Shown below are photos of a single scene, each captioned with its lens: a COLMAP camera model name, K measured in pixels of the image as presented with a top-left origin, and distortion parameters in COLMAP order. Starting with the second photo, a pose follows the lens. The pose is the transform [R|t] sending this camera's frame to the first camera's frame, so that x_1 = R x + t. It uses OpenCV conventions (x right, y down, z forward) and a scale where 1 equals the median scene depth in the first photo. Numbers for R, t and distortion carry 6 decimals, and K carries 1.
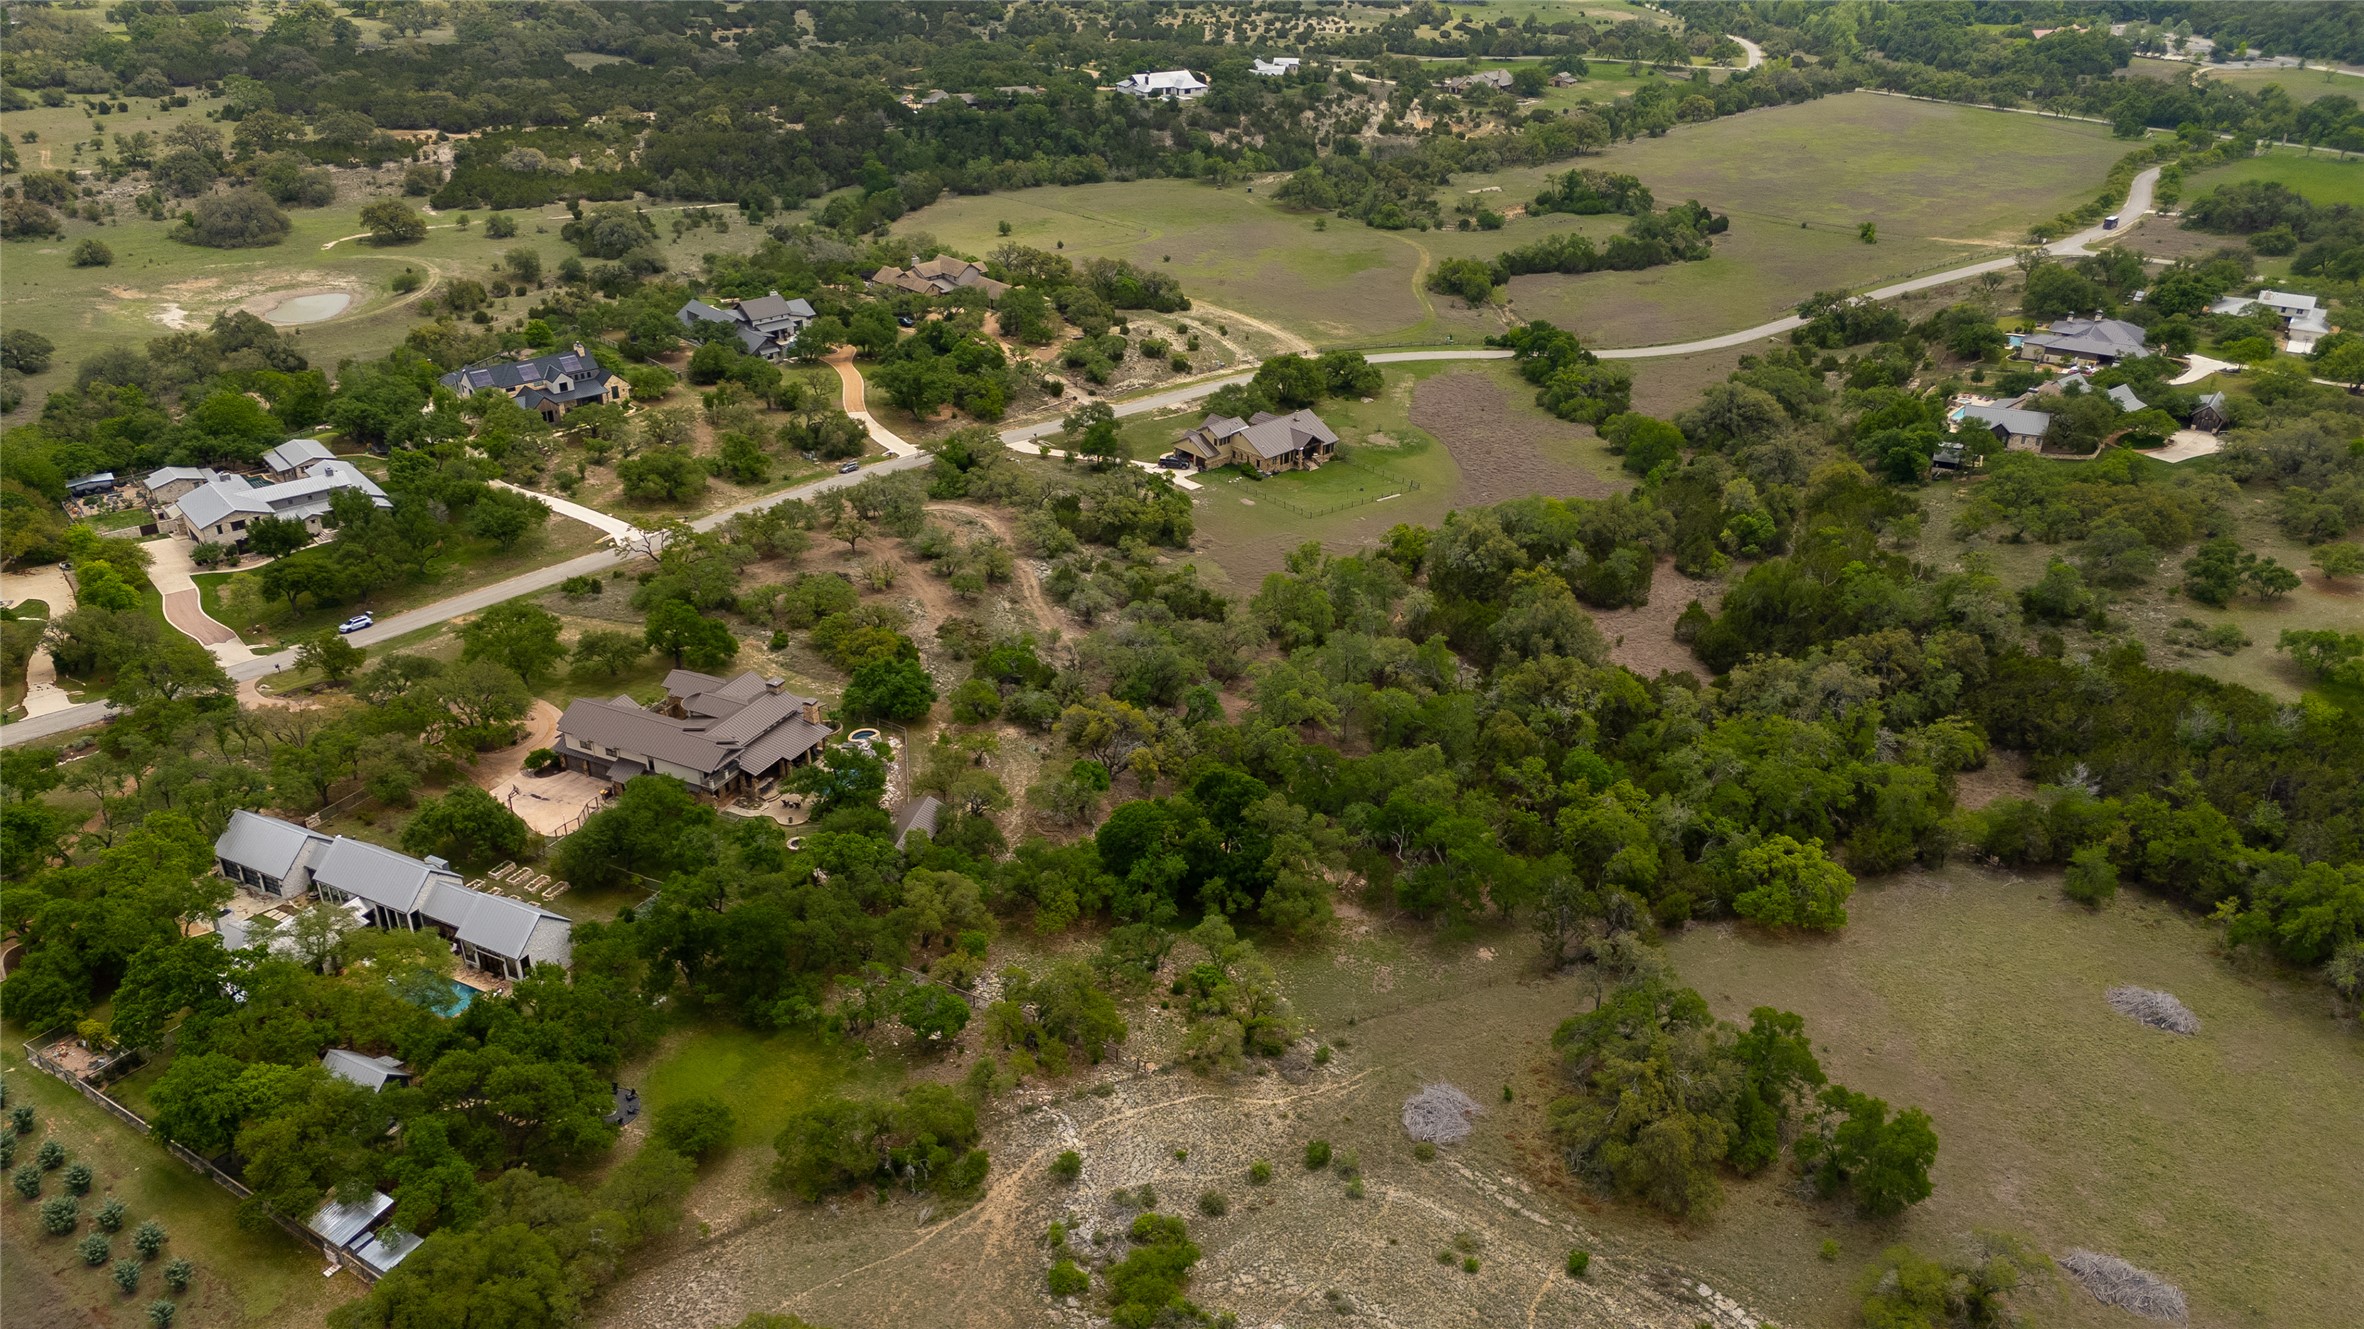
lens RADIAL K [[1667.8, 0, 1190.3], [0, 1667.8, 672.1], [0, 0, 1]] dist [0.065887, -0.061691]
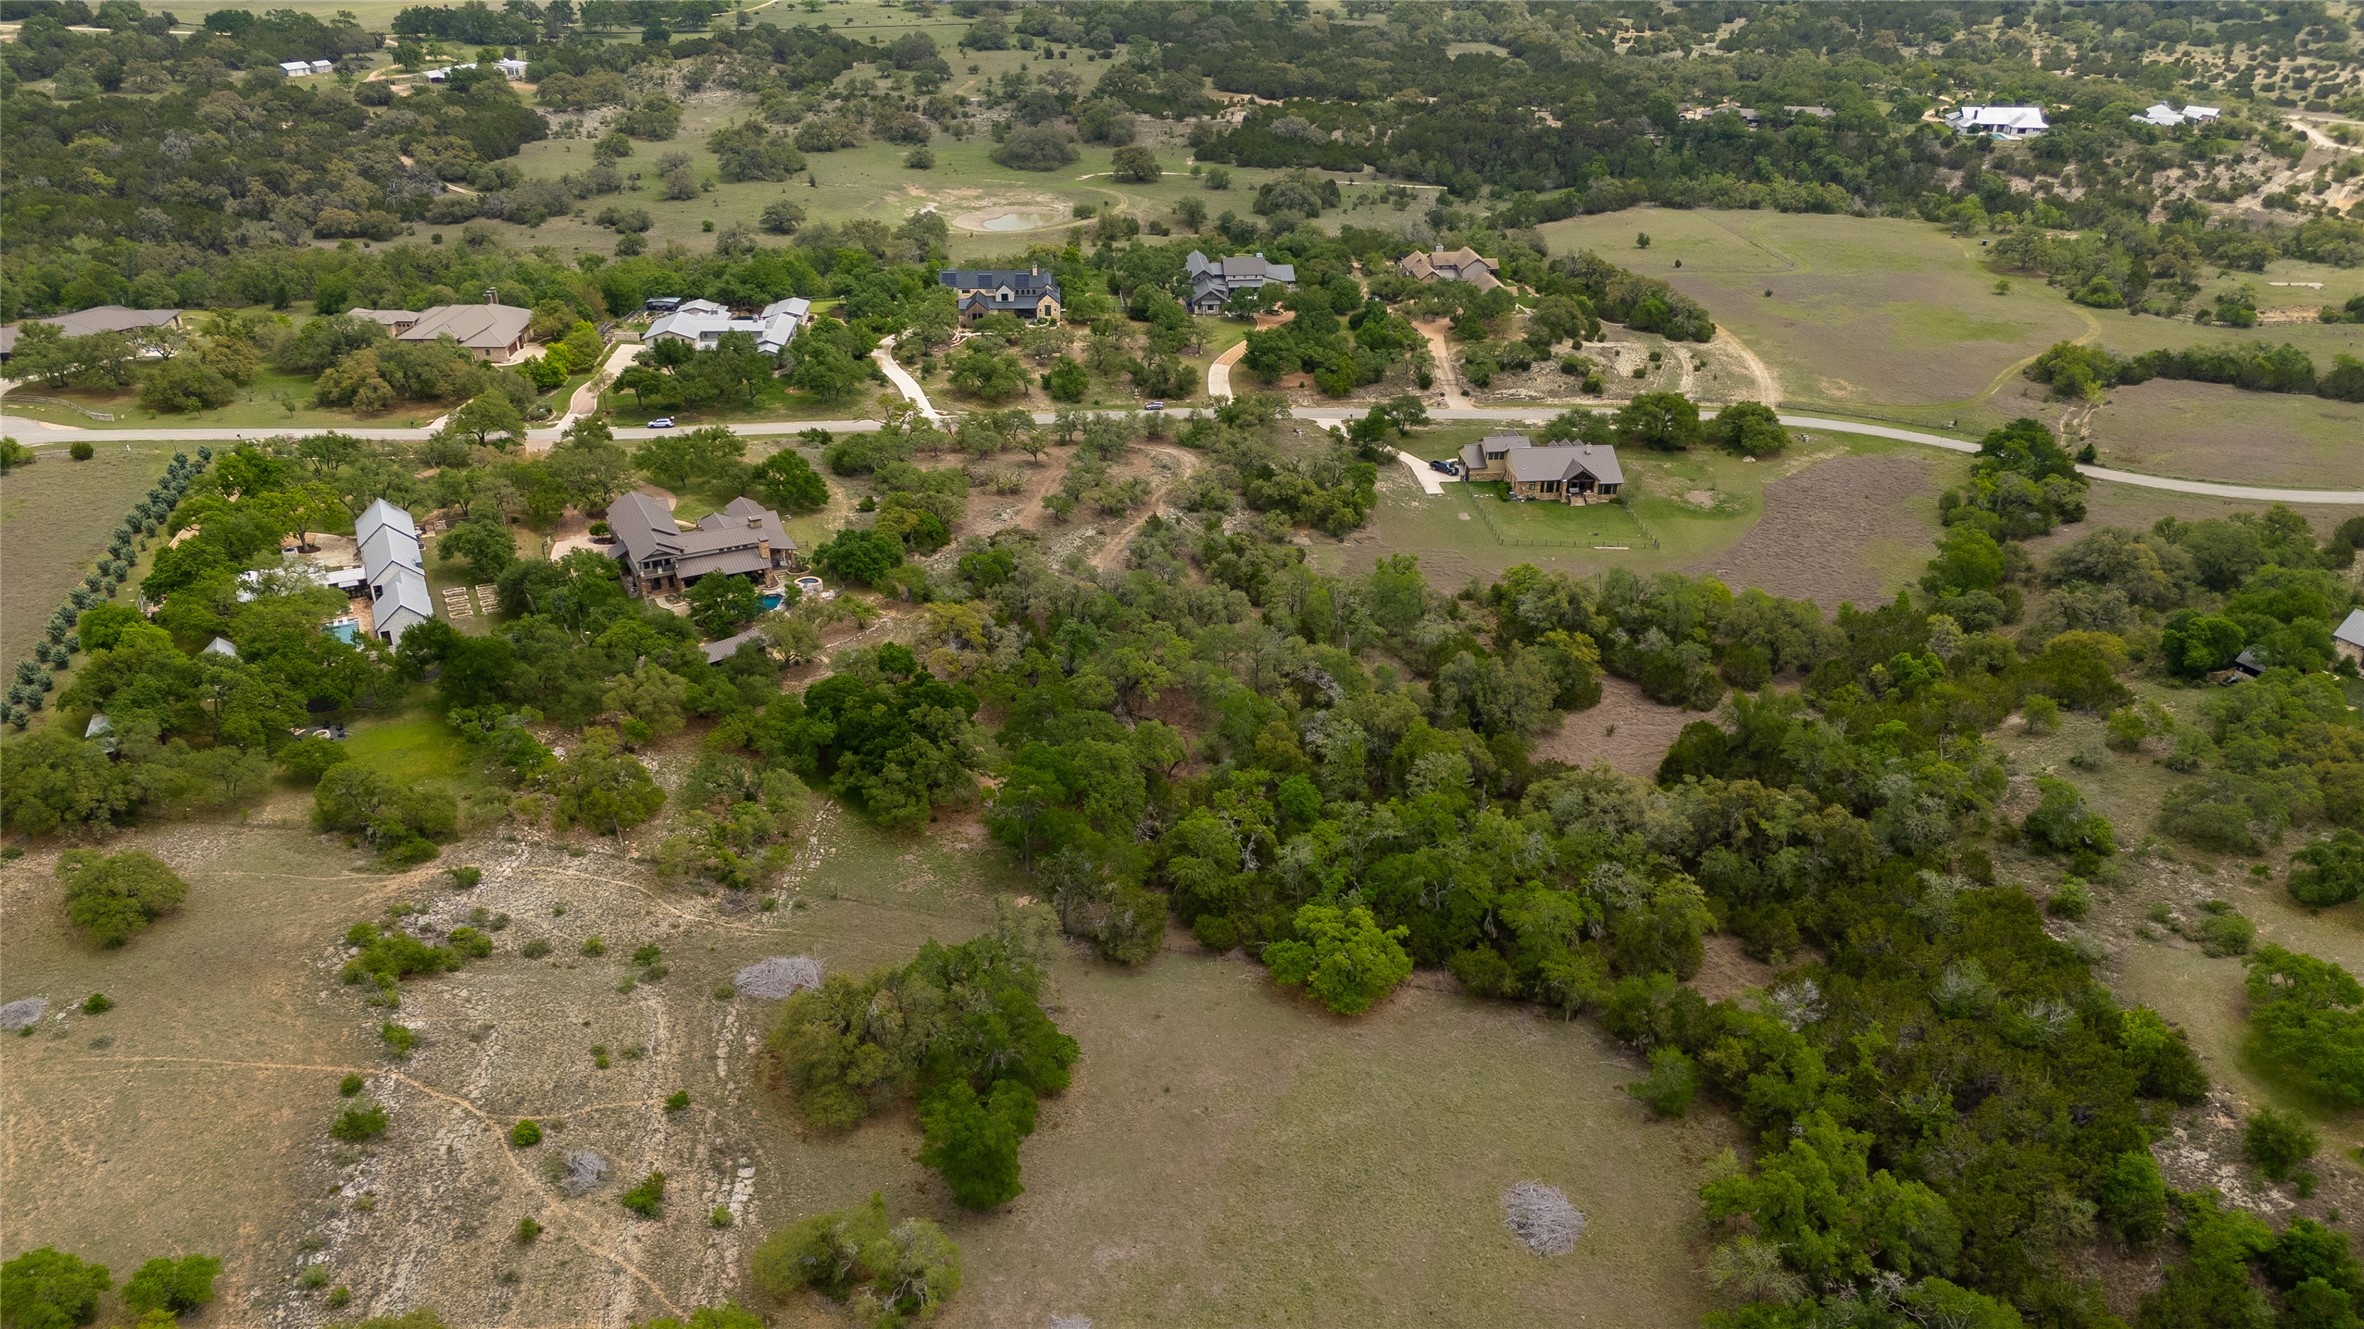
lens RADIAL K [[1667.8, 0, 1190.3], [0, 1667.8, 672.1], [0, 0, 1]] dist [0.065887, -0.061691]
pose [[0.807467, 0.276522, -0.521087, 0.376084], [-0.278786, 0.957339, 0.076024, -0.037704], [0.519880, 0.083885, 0.850111, 0.077006]]
